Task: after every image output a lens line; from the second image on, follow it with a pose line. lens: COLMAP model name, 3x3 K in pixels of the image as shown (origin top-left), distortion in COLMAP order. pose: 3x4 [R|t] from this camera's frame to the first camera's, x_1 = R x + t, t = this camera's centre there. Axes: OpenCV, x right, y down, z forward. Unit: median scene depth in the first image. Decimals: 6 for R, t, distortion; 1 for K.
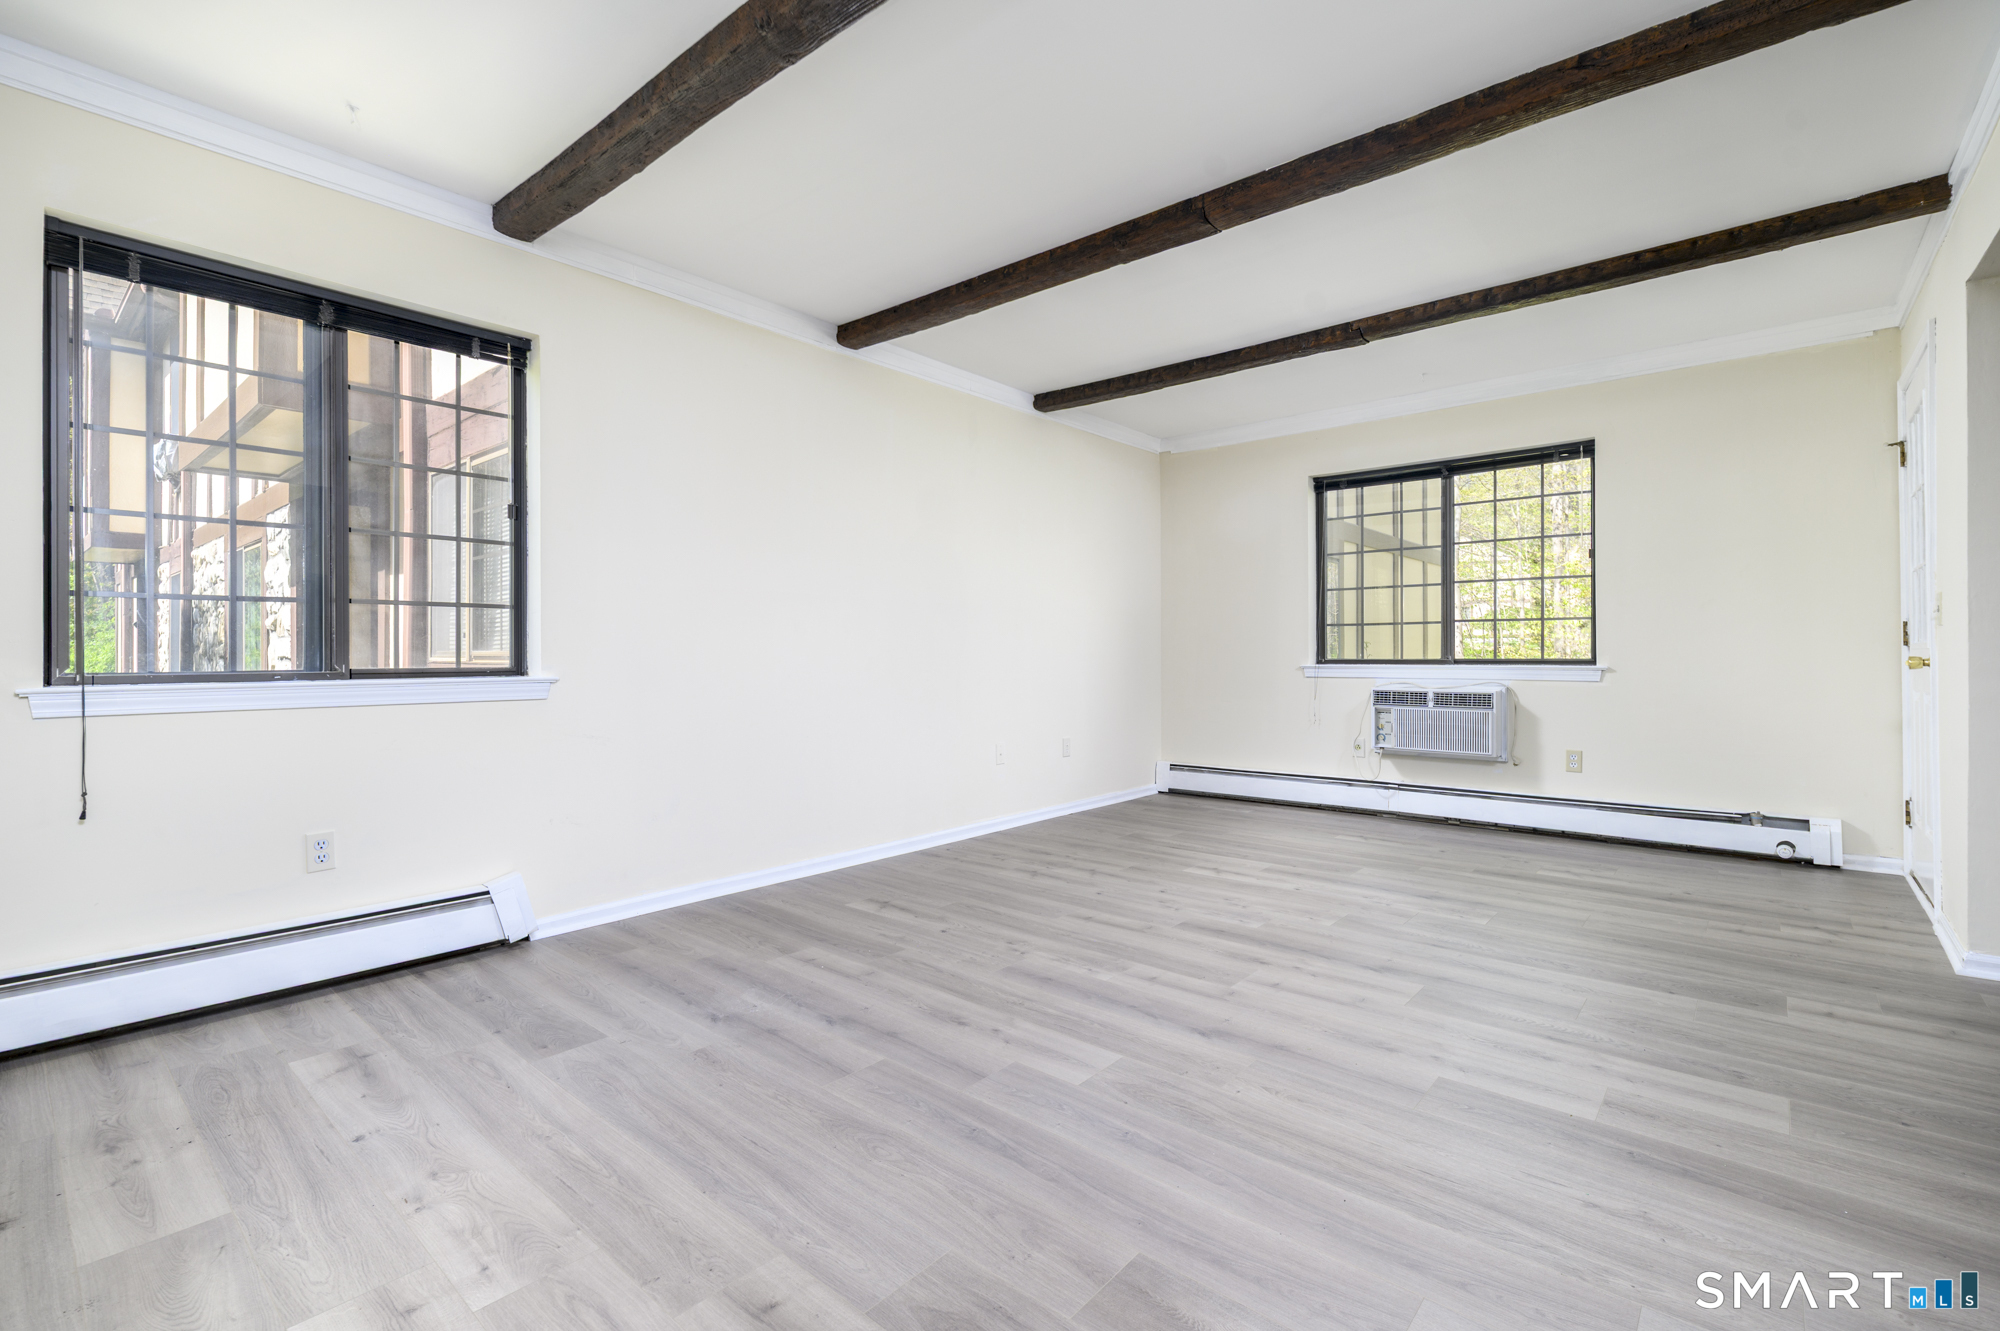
lens RADIAL K [[887.0, 0, 995.7], [0, 887.0, 649.6], [0, 0, 1]] dist [-0.001541, -0.000343]
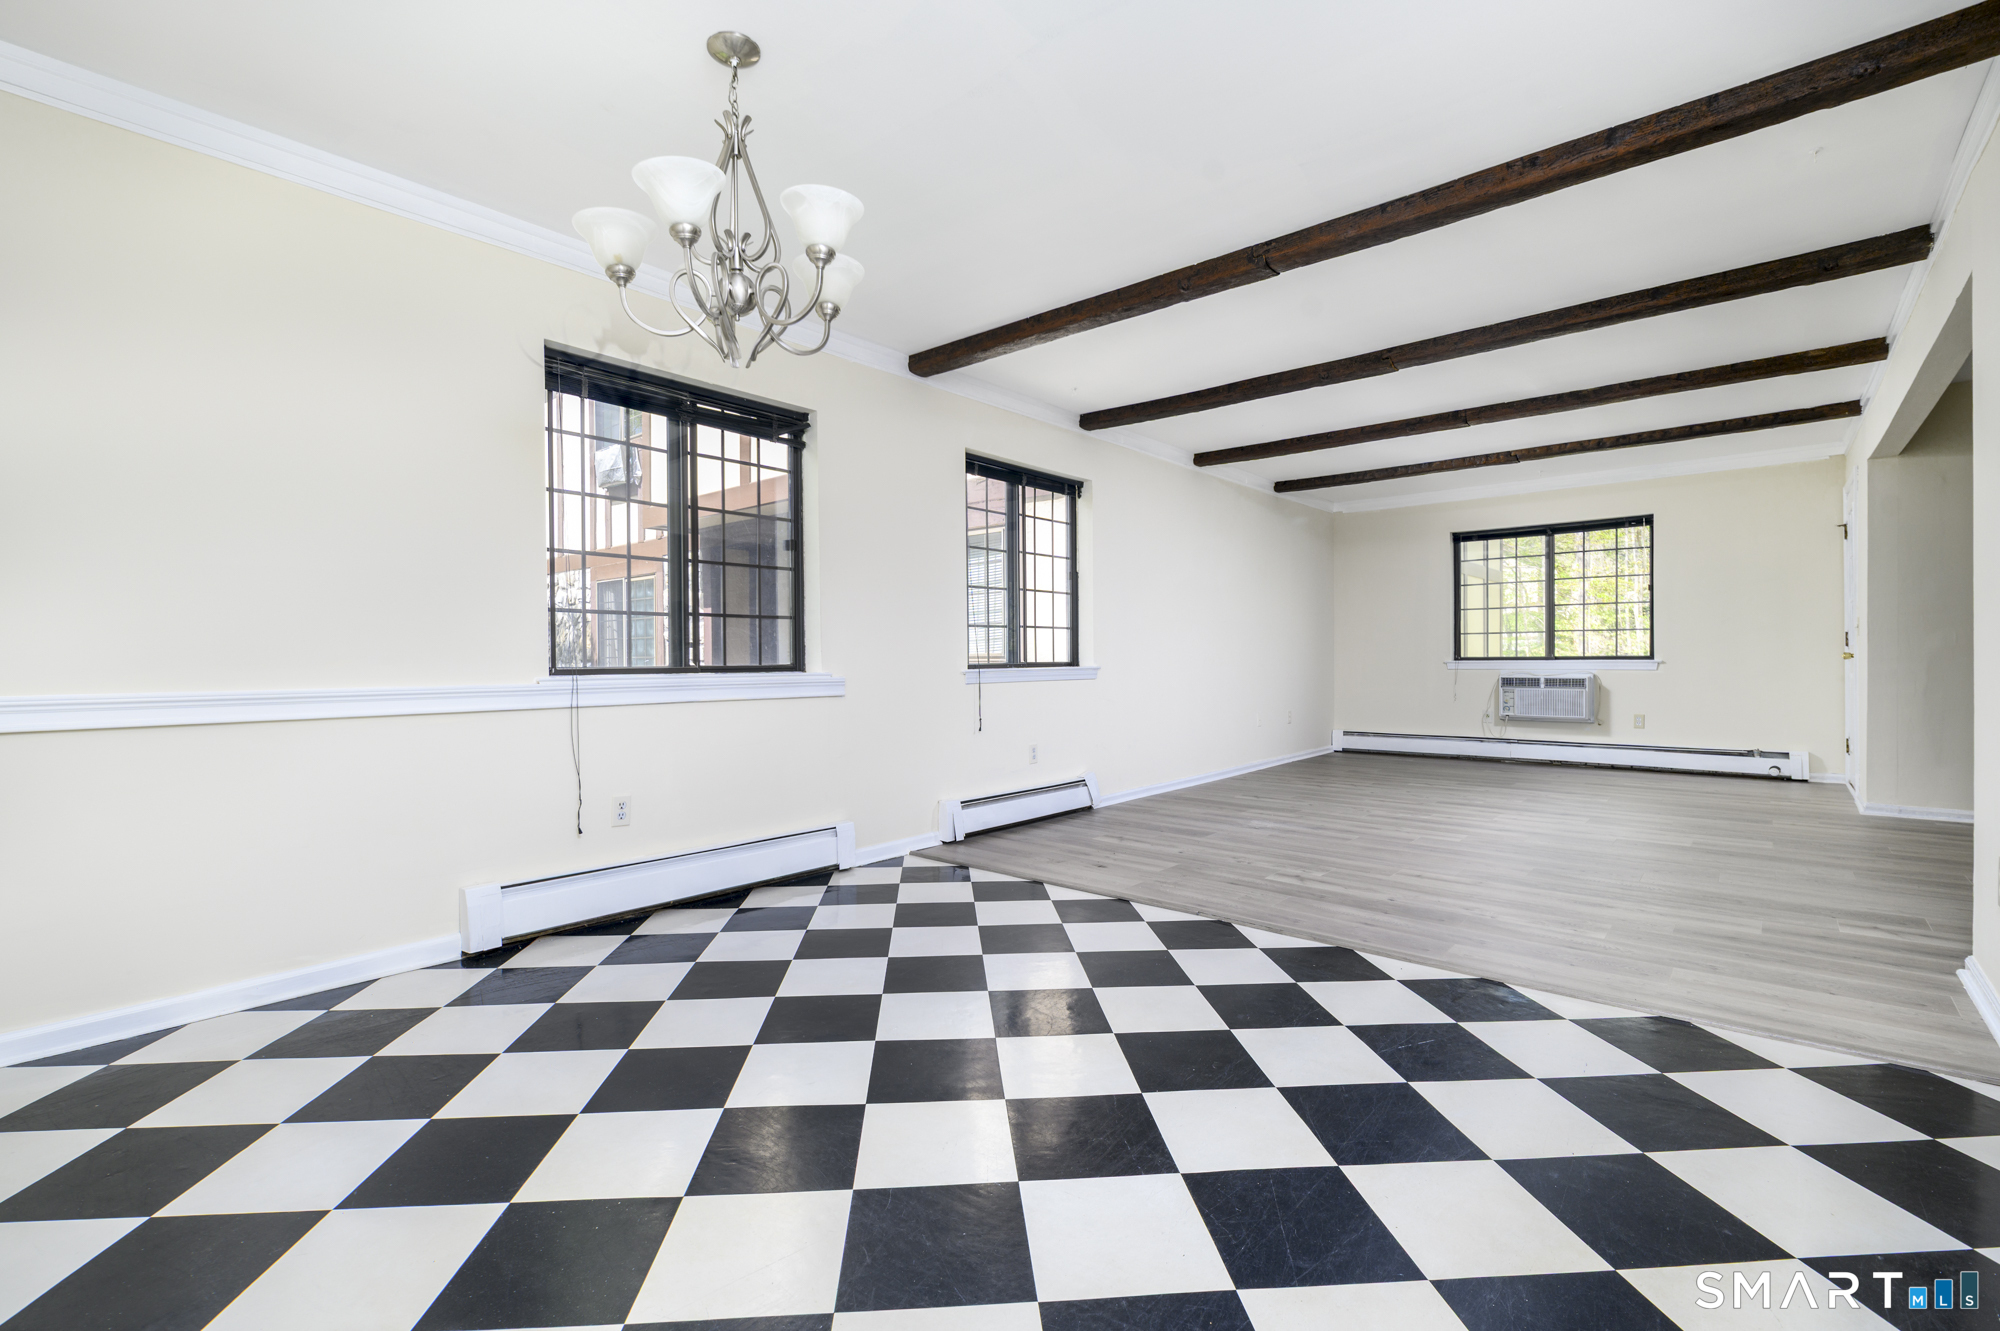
lens RADIAL K [[872.8, 0, 1000.2], [0, 872.8, 657.6], [0, 0, 1]] dist [0.000520, -0.000004]
pose [[0.999993, -0.002233, -0.002901, -0.527169], [0.002257, 0.999962, 0.008380, -0.002390], [0.002882, -0.008387, 0.999961, -0.607647]]
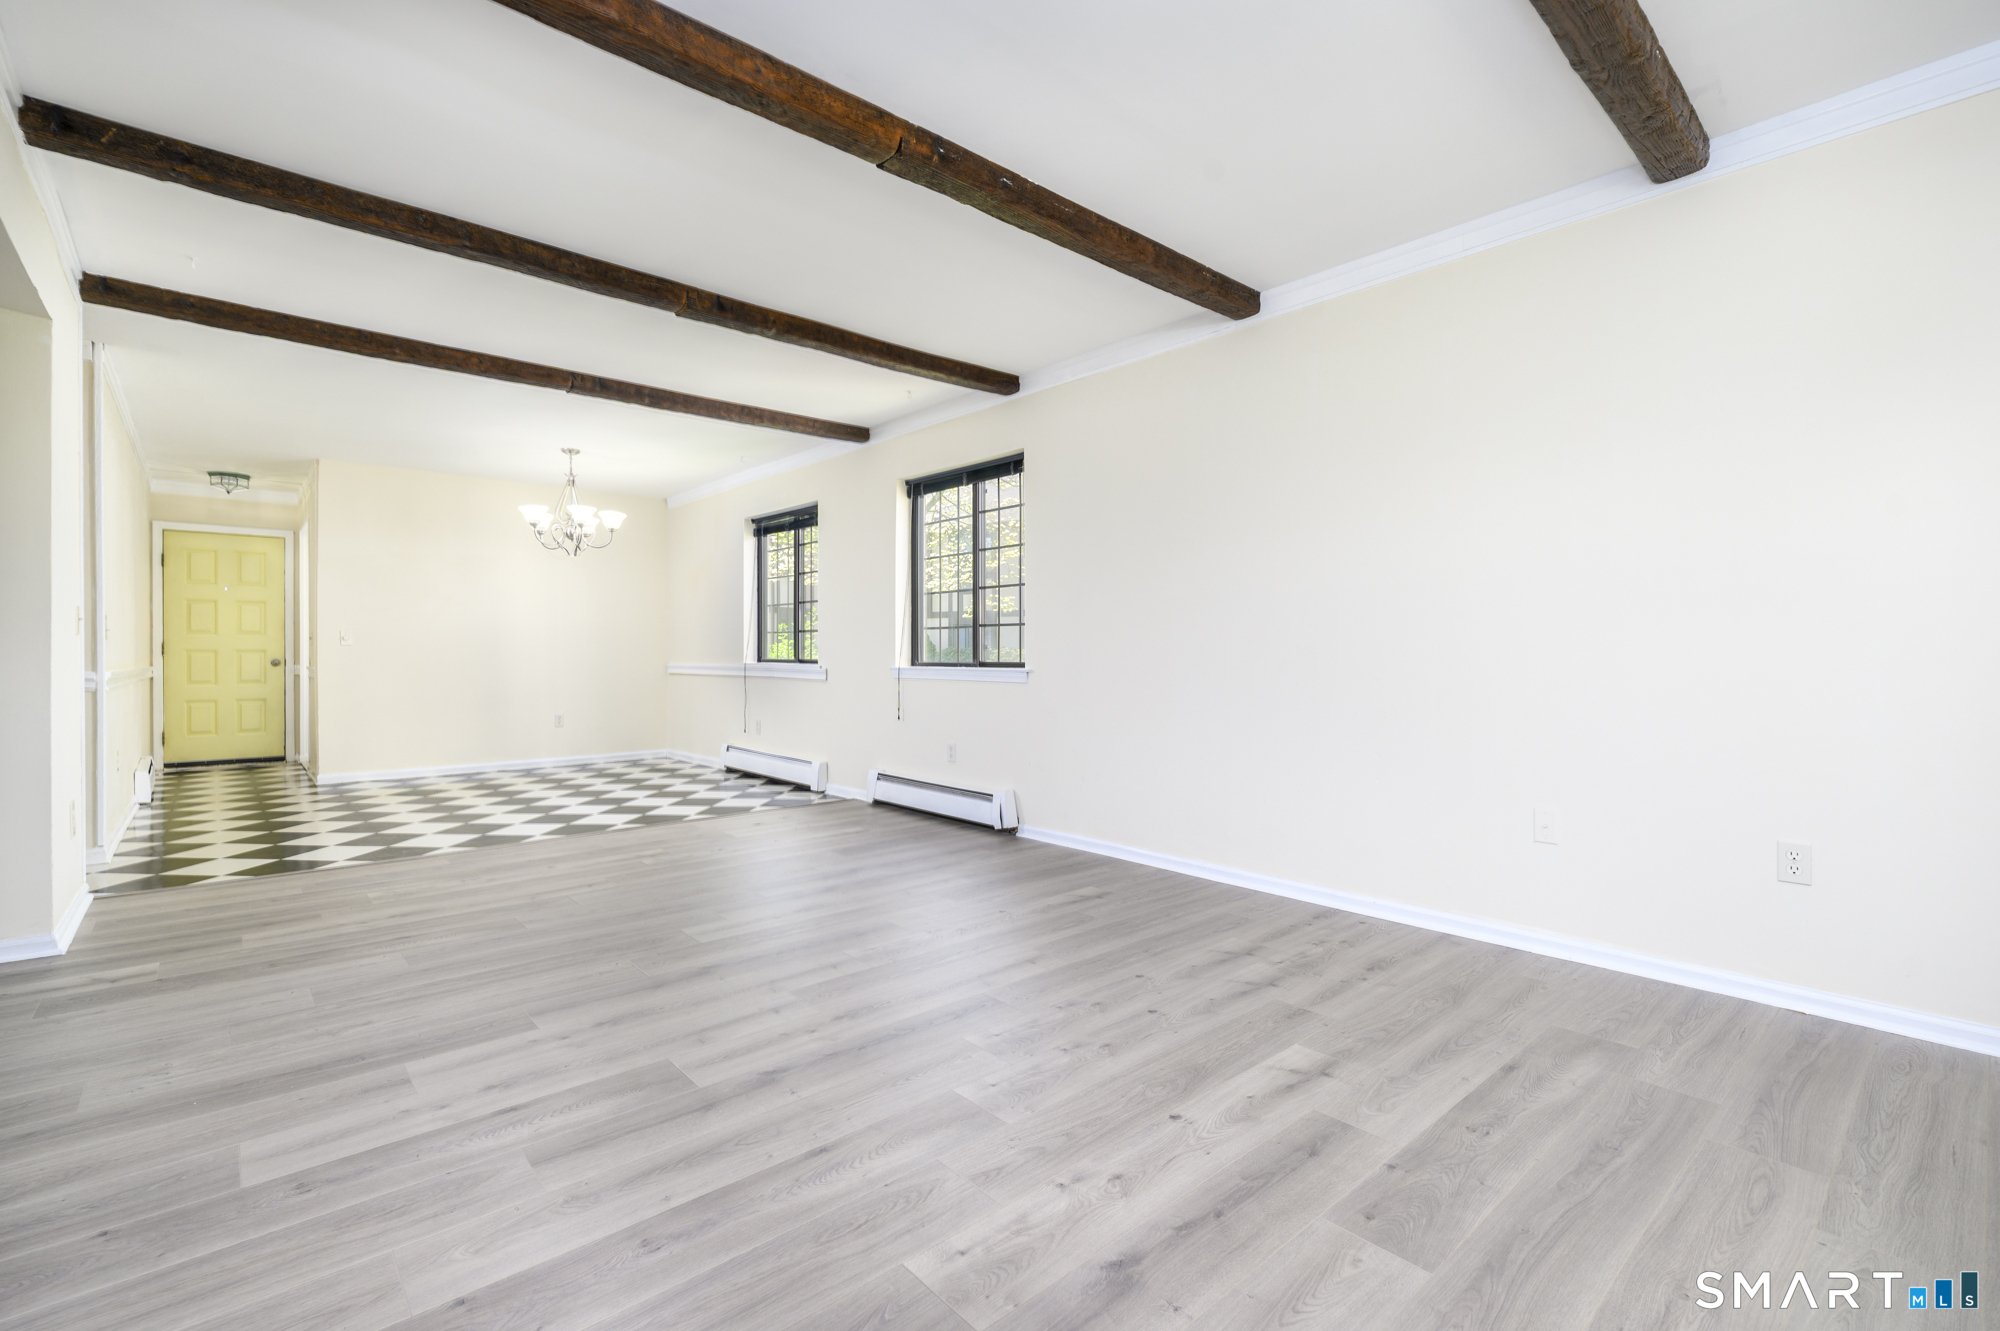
lens RADIAL K [[887.0, 0, 995.7], [0, 887.0, 649.6], [0, 0, 1]] dist [-0.001541, -0.000343]
pose [[-0.130569, -0.001420, -0.991438, 0.757224], [0.004578, 0.999987, -0.002035, -0.001033], [0.991429, -0.004805, -0.130561, 0.843298]]
